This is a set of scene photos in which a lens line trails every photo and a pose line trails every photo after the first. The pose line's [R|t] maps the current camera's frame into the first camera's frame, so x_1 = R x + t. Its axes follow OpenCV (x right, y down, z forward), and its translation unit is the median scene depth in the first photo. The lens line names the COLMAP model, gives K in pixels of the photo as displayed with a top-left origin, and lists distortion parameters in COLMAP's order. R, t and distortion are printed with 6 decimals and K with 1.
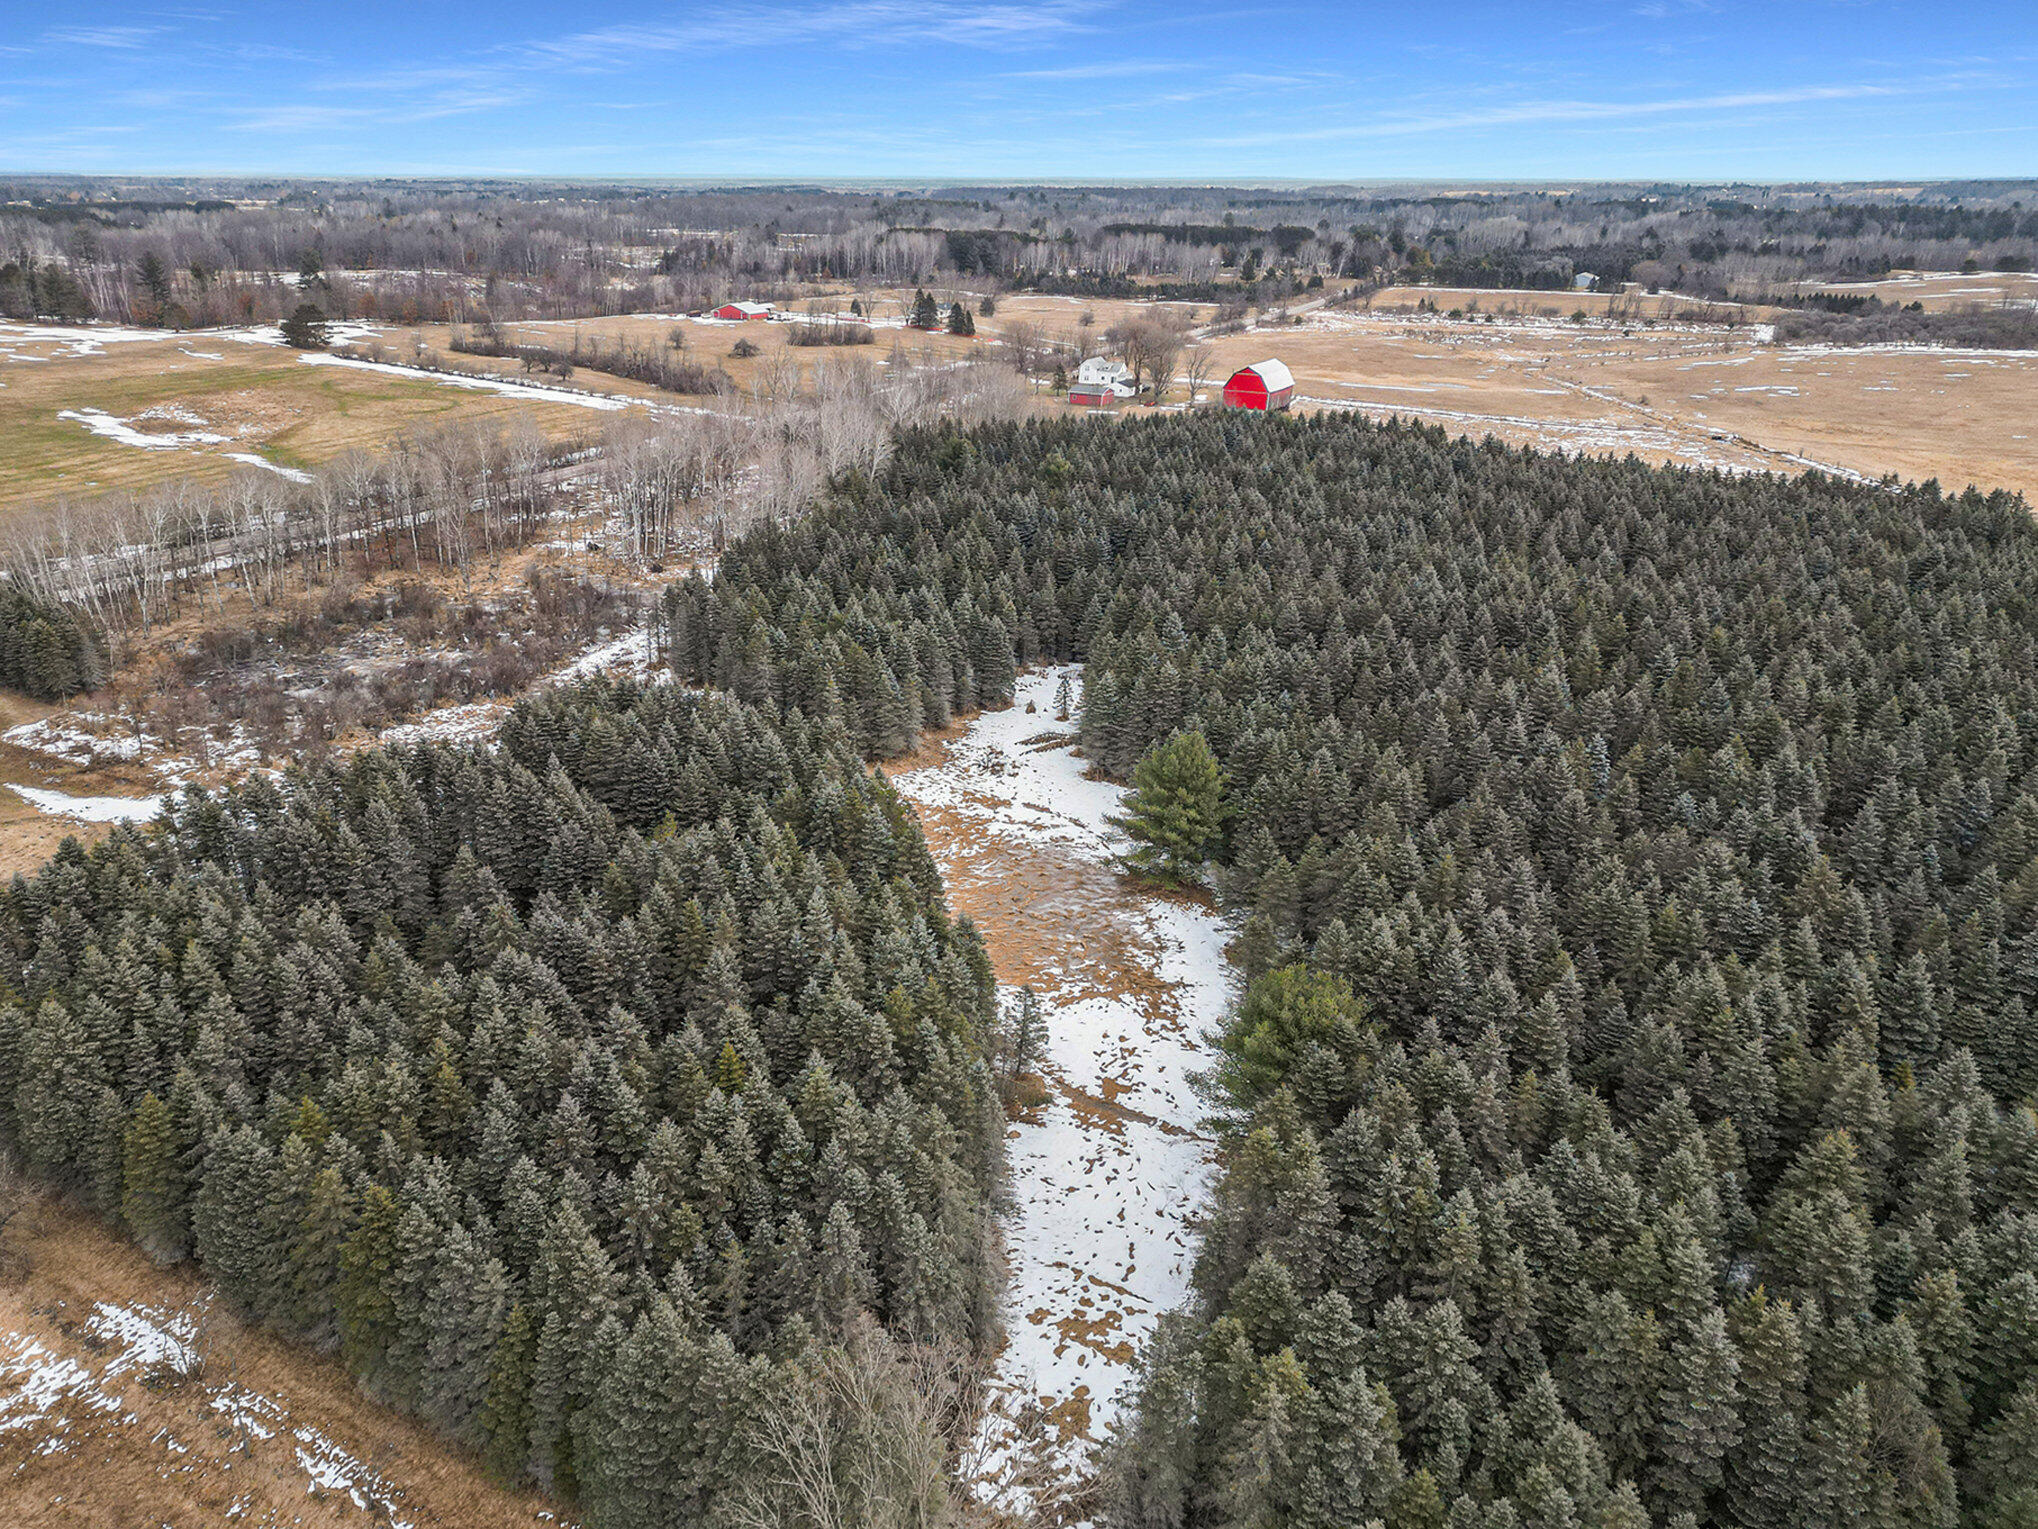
lens RADIAL K [[1486.8, 0, 967.5], [0, 1486.8, 761.9], [0, 0, 1]] dist [0.044375, 0.000347]
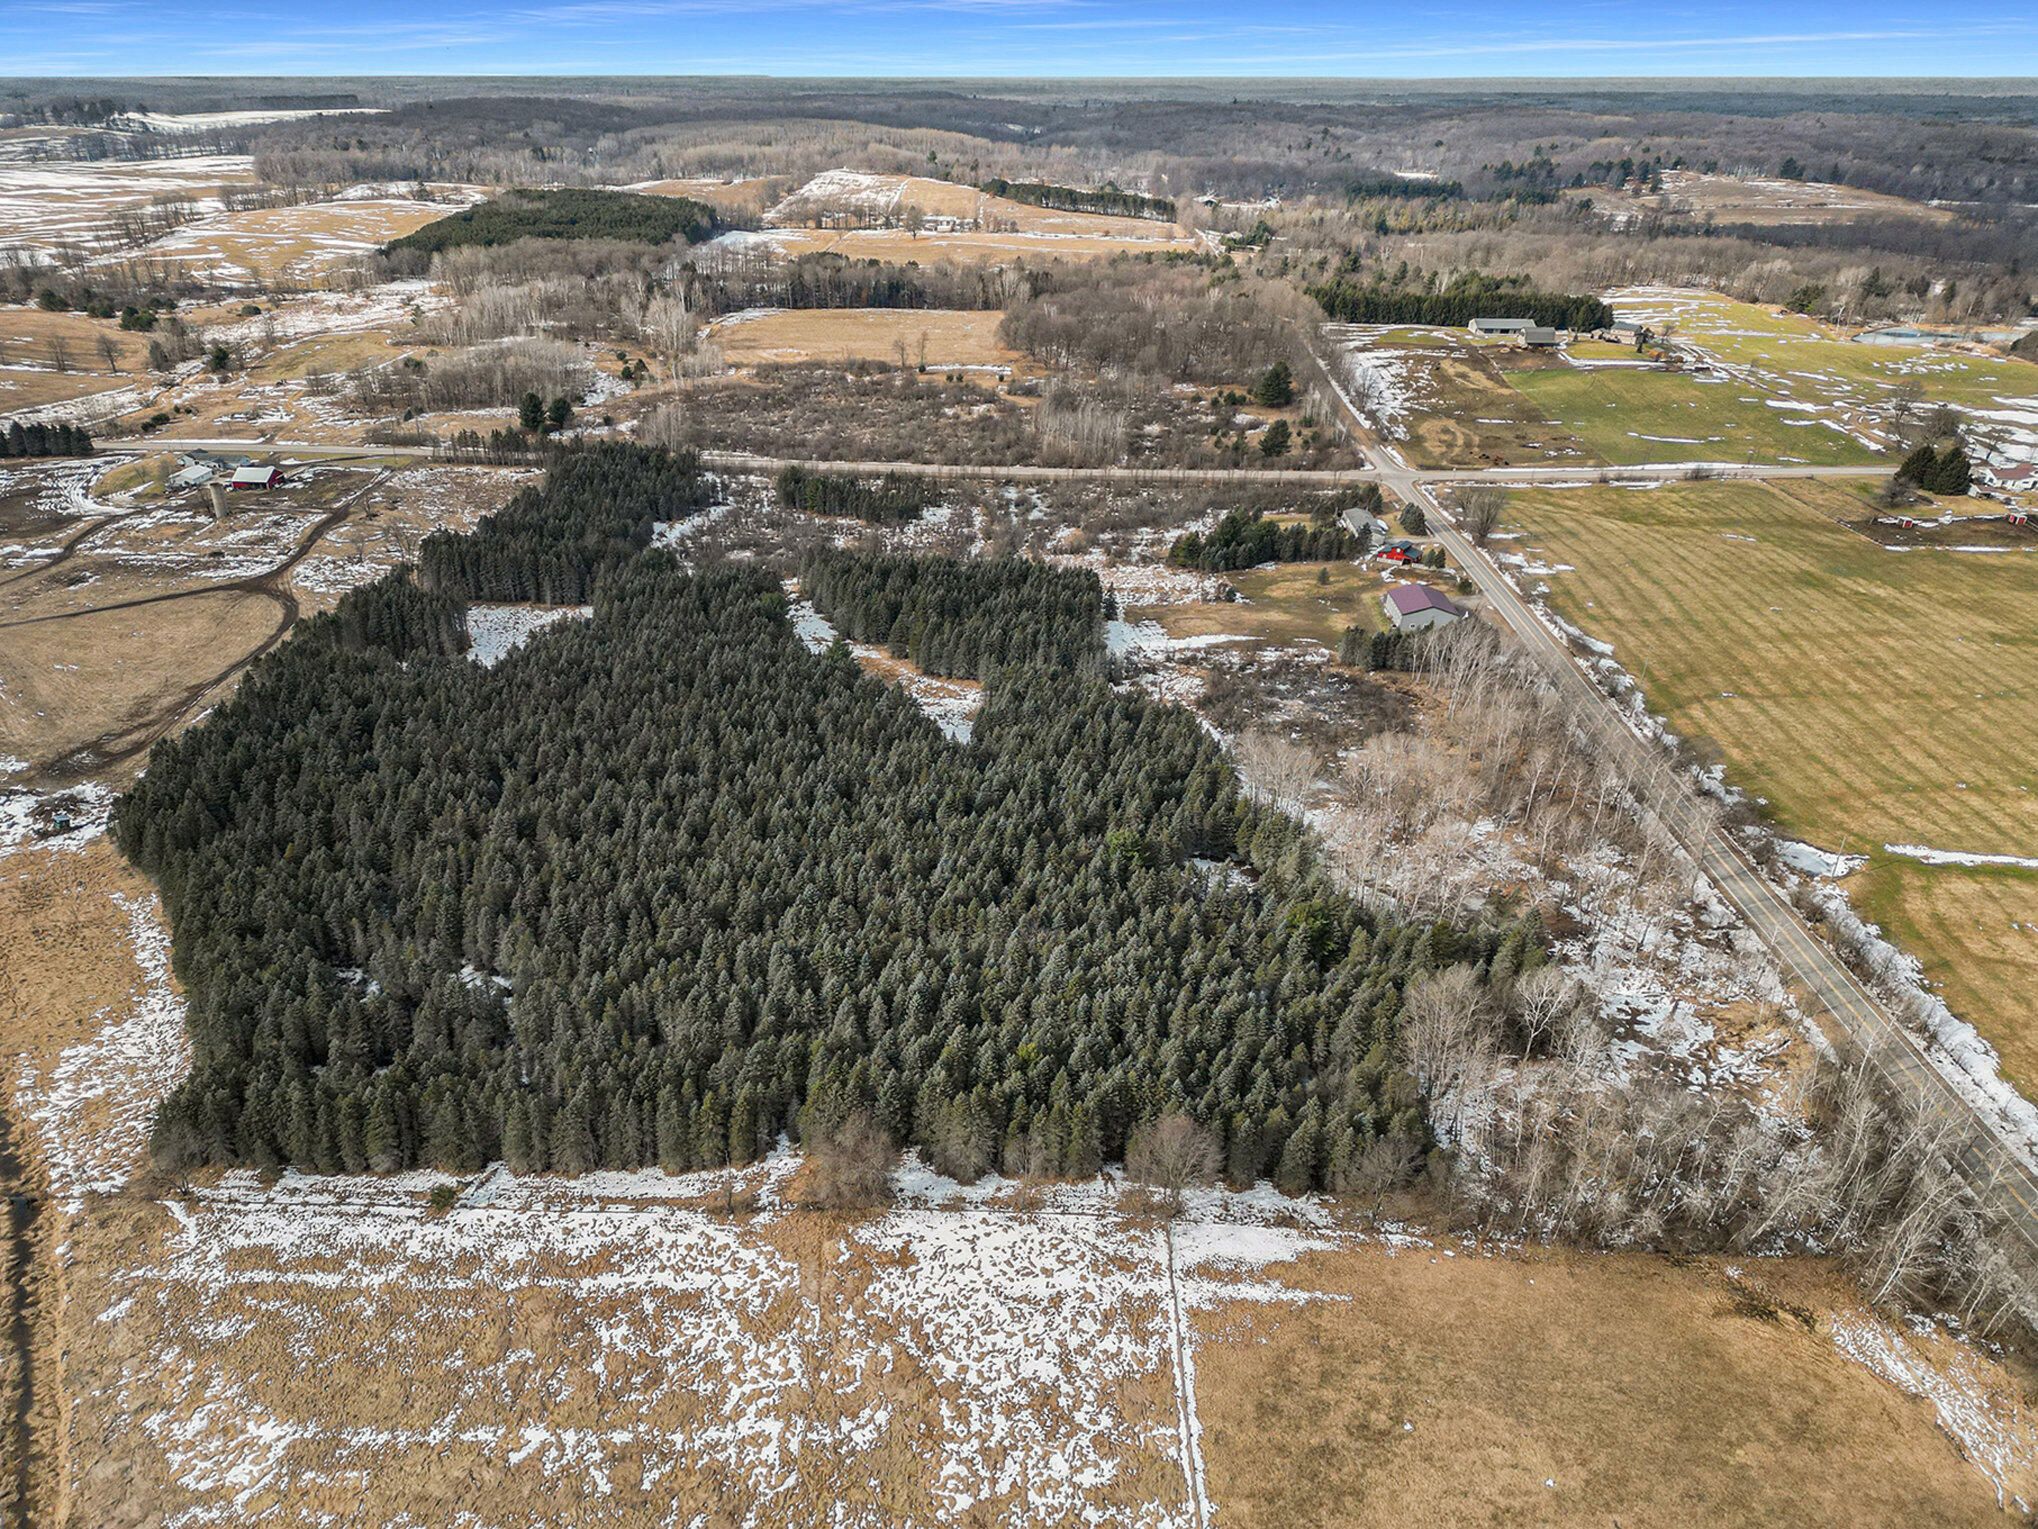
lens RADIAL K [[1439.3, 0, 1019.0], [0, 1439.3, 764.5], [0, 0, 1]] dist [0.067474, -0.058029]
pose [[-0.861297, 0.205389, -0.464740, 0.899847], [-0.199586, 0.704380, 0.681186, -1.390223], [0.467261, 0.679459, -0.565687, 2.277701]]
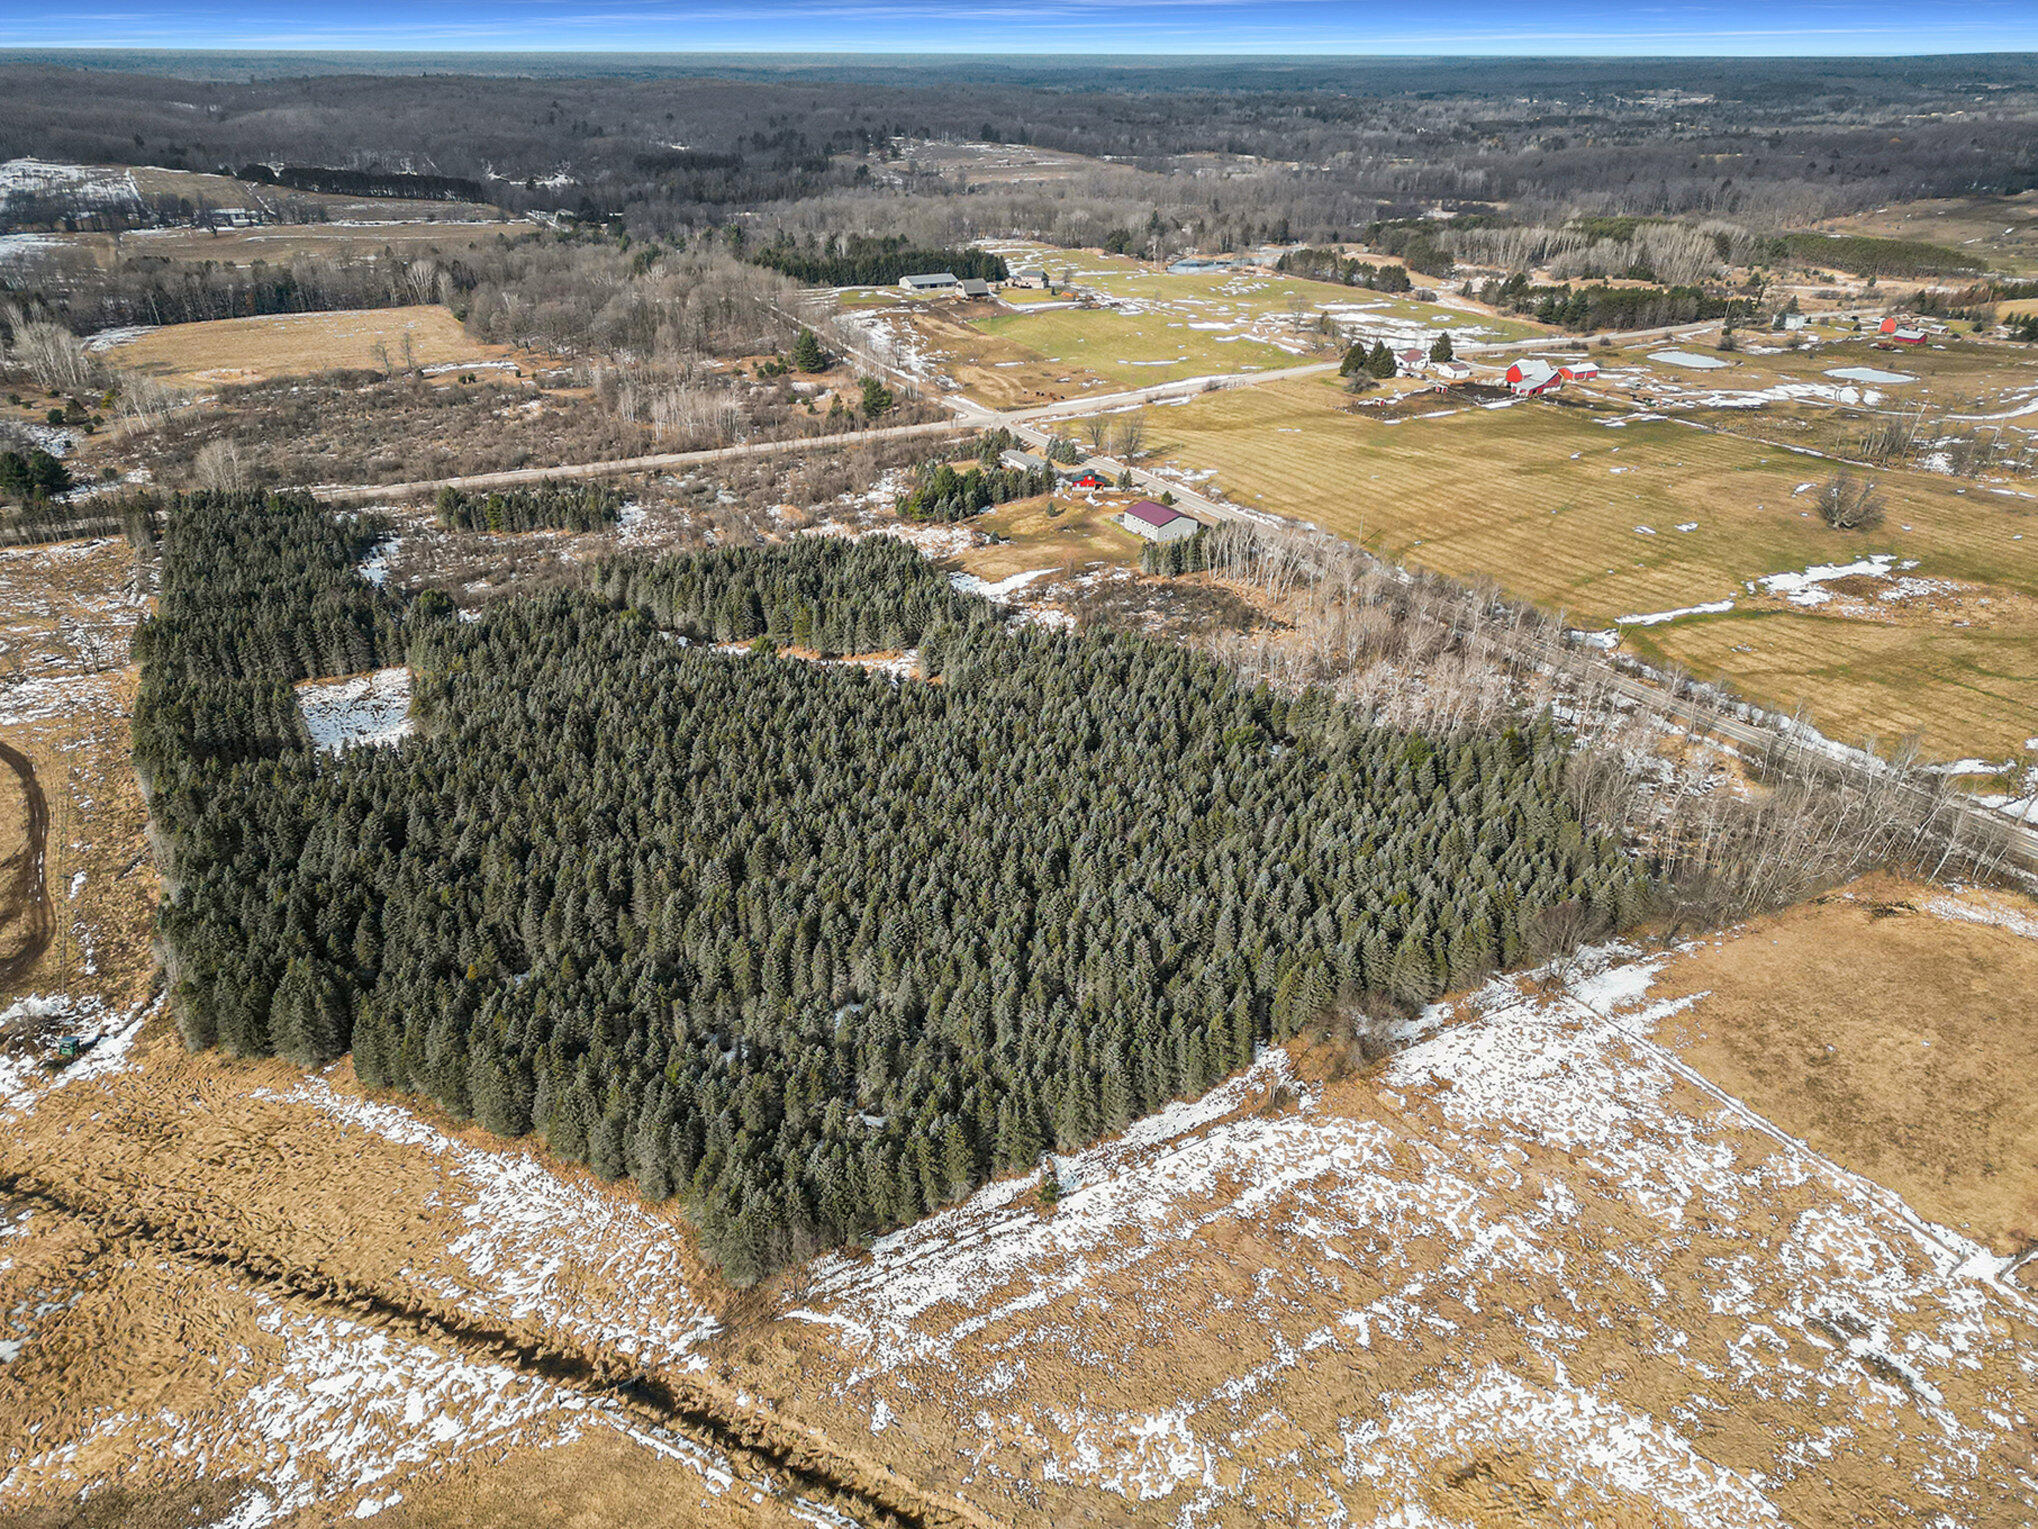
lens RADIAL K [[1417.2, 0, 1065.4], [0, 1417.2, 768.4], [0, 0, 1]] dist [0.069217, -0.059210]
pose [[-0.466830, 0.390372, -0.793523, 1.565420], [-0.326831, 0.757613, 0.564981, -1.161640], [0.821737, 0.523098, -0.226091, 1.741449]]
